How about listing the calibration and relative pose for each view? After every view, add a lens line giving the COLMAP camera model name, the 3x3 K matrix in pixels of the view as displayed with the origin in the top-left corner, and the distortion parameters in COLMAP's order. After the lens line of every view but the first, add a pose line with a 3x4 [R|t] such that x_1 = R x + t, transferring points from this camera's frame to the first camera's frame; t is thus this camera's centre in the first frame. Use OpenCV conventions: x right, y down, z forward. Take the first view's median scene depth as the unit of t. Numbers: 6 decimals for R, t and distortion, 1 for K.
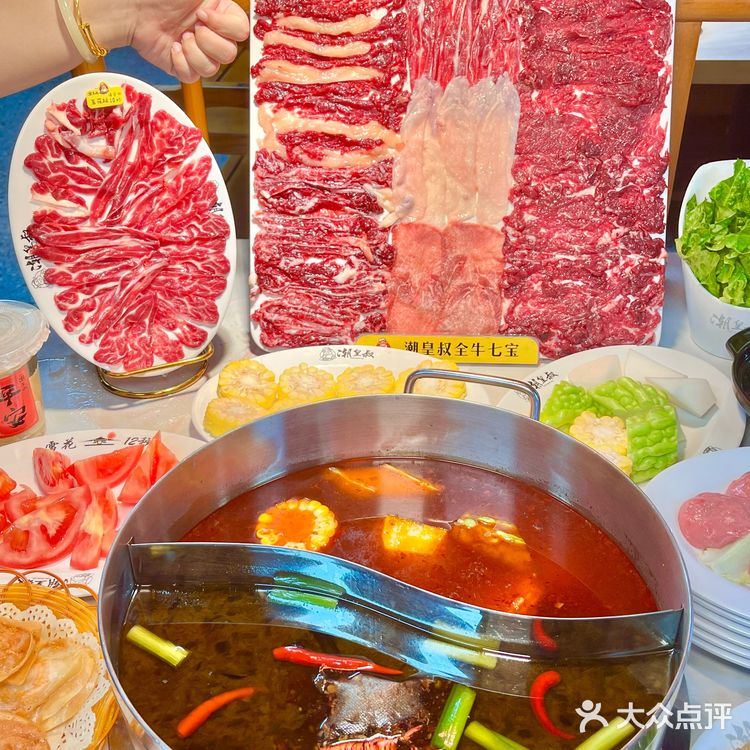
lens RADIAL K [[1031.2, 0, 375.0], [0, 1031.2, 375.0], [0, 0, 1]] dist [0.182355, -0.548381]
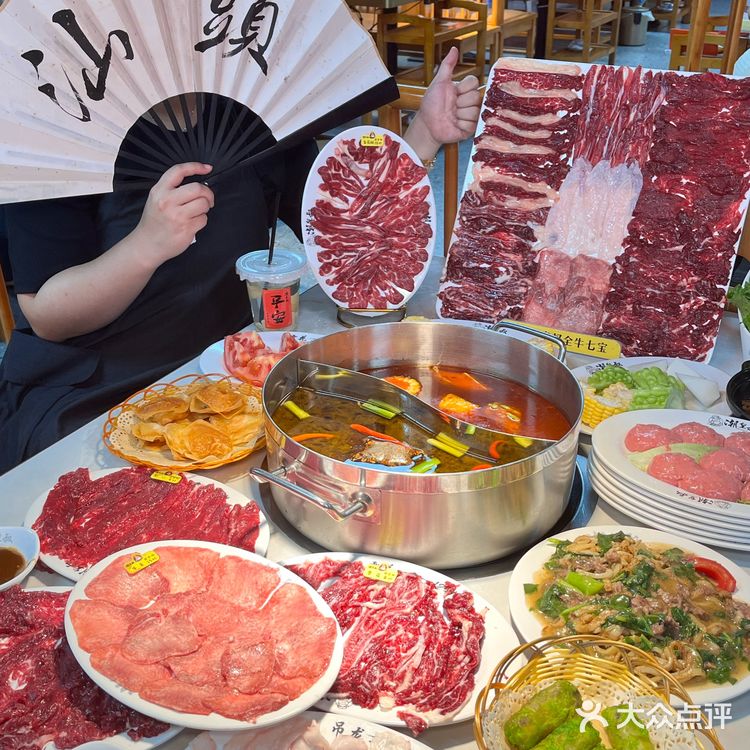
lens RADIAL K [[1031.2, 0, 375.0], [0, 1031.2, 375.0], [0, 0, 1]] dist [0.182355, -0.548381]
pose [[0.917952, 0.199712, -0.342752, 0.347499], [-0.236283, 0.969300, -0.068025, 0.186637], [0.318644, 0.143430, 0.936960, -0.443964]]
